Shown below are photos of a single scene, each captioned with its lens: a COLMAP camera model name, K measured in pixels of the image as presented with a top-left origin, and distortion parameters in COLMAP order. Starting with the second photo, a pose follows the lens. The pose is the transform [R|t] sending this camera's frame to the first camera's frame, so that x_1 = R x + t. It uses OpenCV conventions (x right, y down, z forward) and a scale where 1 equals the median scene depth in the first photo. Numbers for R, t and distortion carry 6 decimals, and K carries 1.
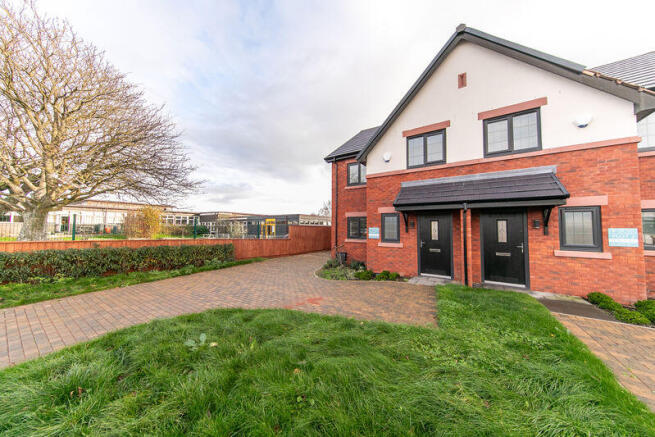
lens RADIAL K [[206.8, 0, 327.5], [0, 206.8, 218.5], [0, 0, 1]] dist [0.000673, 0.000027]
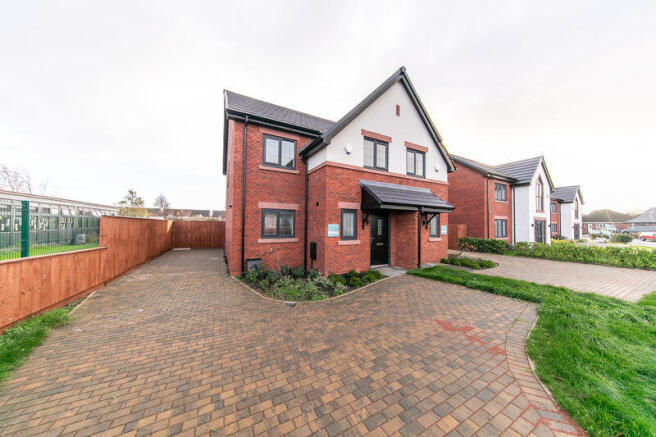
lens RADIAL K [[201.0, 0, 328.0], [0, 201.0, 218.5], [0, 0, 1]] dist [0.000072, -0.000011]
pose [[0.486479, 0.022308, 0.873408, -0.581288], [-0.053263, 0.998572, 0.004162, 0.019612], [-0.872067, -0.048545, 0.486972, 0.673321]]
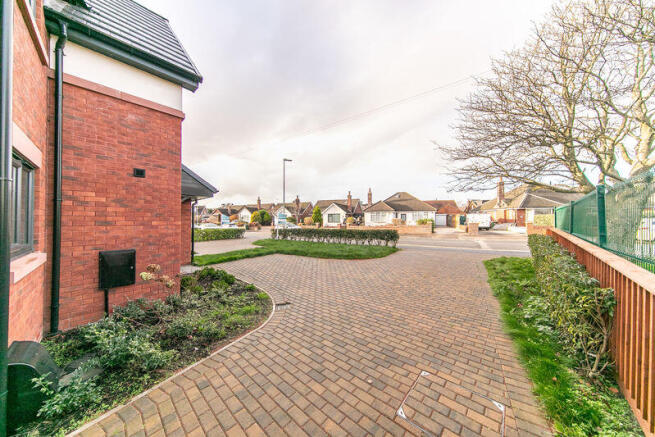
lens RADIAL K [[200.7, 0, 327.5], [0, 200.7, 218.5], [0, 0, 1]] dist [0.000072, -0.000011]
pose [[-0.978951, 0.002478, 0.204081, -0.292505], [-0.009330, 0.998338, -0.056876, 0.091304], [-0.203883, -0.057583, -0.977300, 1.684251]]
